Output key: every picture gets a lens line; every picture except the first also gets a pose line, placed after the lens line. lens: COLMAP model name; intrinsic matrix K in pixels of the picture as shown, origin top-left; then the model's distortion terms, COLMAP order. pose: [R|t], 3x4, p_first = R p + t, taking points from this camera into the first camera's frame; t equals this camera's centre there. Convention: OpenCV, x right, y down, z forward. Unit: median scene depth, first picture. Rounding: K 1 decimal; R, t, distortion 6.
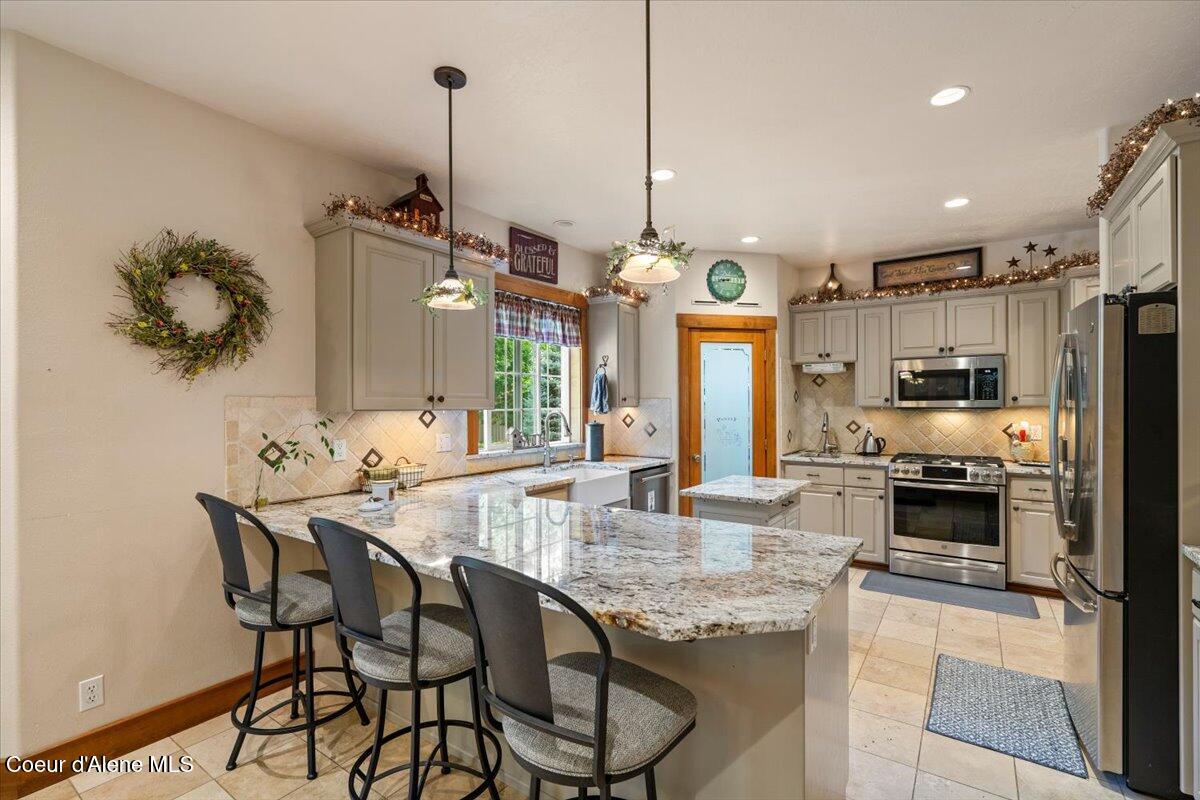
lens RADIAL K [[542.8, 0, 603.4], [0, 542.8, 403.1], [0, 0, 1]] dist [-0.002546, 0.000470]
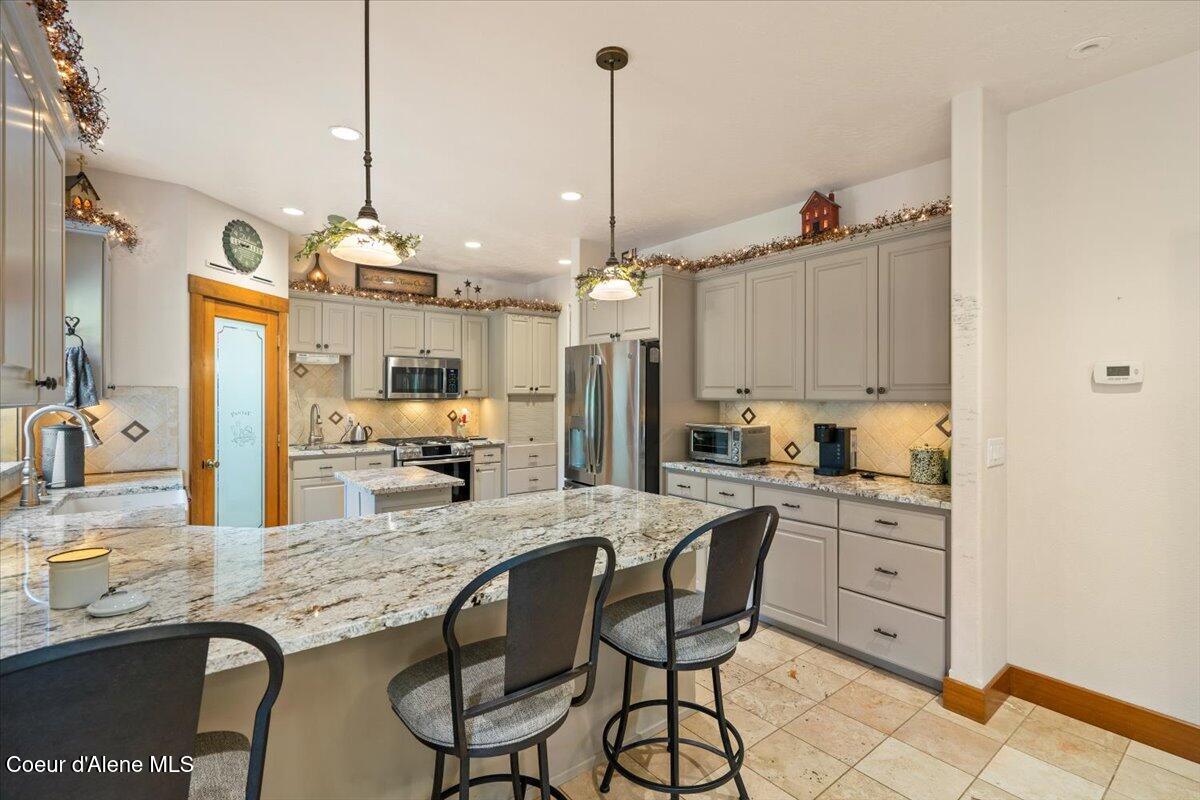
lens RADIAL K [[542.8, 0, 606.4], [0, 542.8, 396.0], [0, 0, 1]] dist [-0.002546, 0.000470]
pose [[0.294700, 0.002064, 0.955588, -0.403469], [-0.004042, 0.999991, -0.000913, 0.001804], [-0.955581, -0.003593, 0.294706, 0.225643]]
